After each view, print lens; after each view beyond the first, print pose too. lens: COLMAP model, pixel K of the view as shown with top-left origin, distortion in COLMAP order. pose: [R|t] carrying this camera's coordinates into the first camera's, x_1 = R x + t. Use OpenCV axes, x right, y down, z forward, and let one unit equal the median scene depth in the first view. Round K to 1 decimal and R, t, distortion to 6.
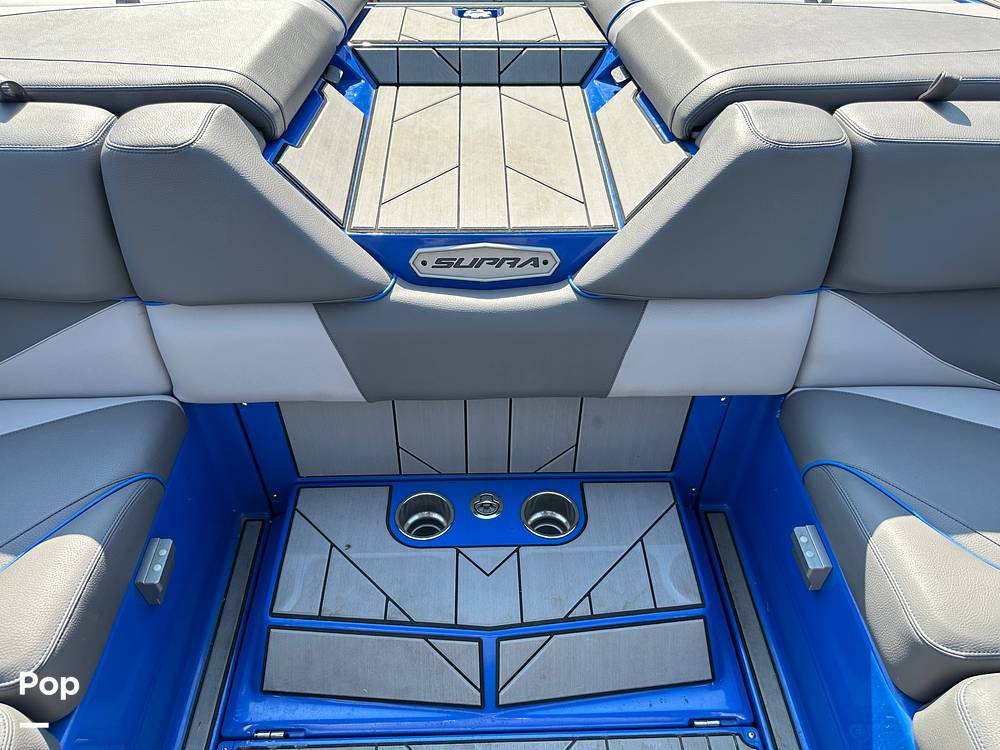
lens RADIAL K [[690.1, 0, 493.5], [0, 690.1, 377.3], [0, 0, 1]] dist [0.113005, -0.148023]
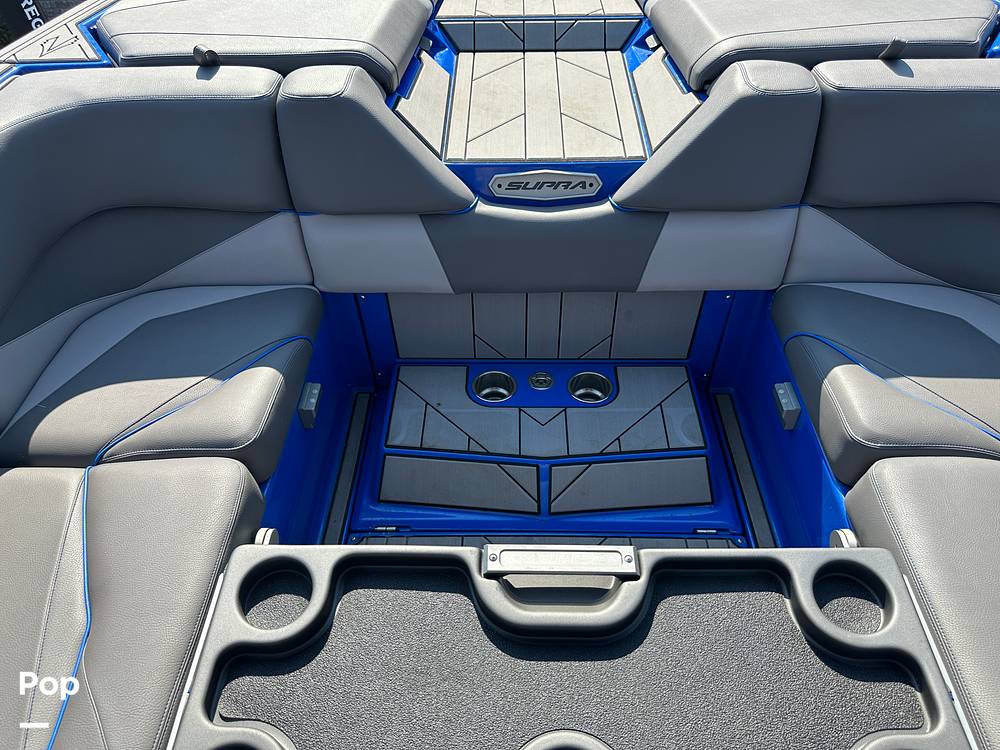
lens RADIAL K [[712.0, 0, 496.6], [0, 712.0, 379.3], [0, 0, 1]] dist [0.124171, -0.168286]
pose [[0.998905, 0.012702, -0.045021, -0.038718], [-0.011575, 0.999615, 0.025219, 0.173007], [0.045324, -0.024670, 0.998668, -0.392442]]
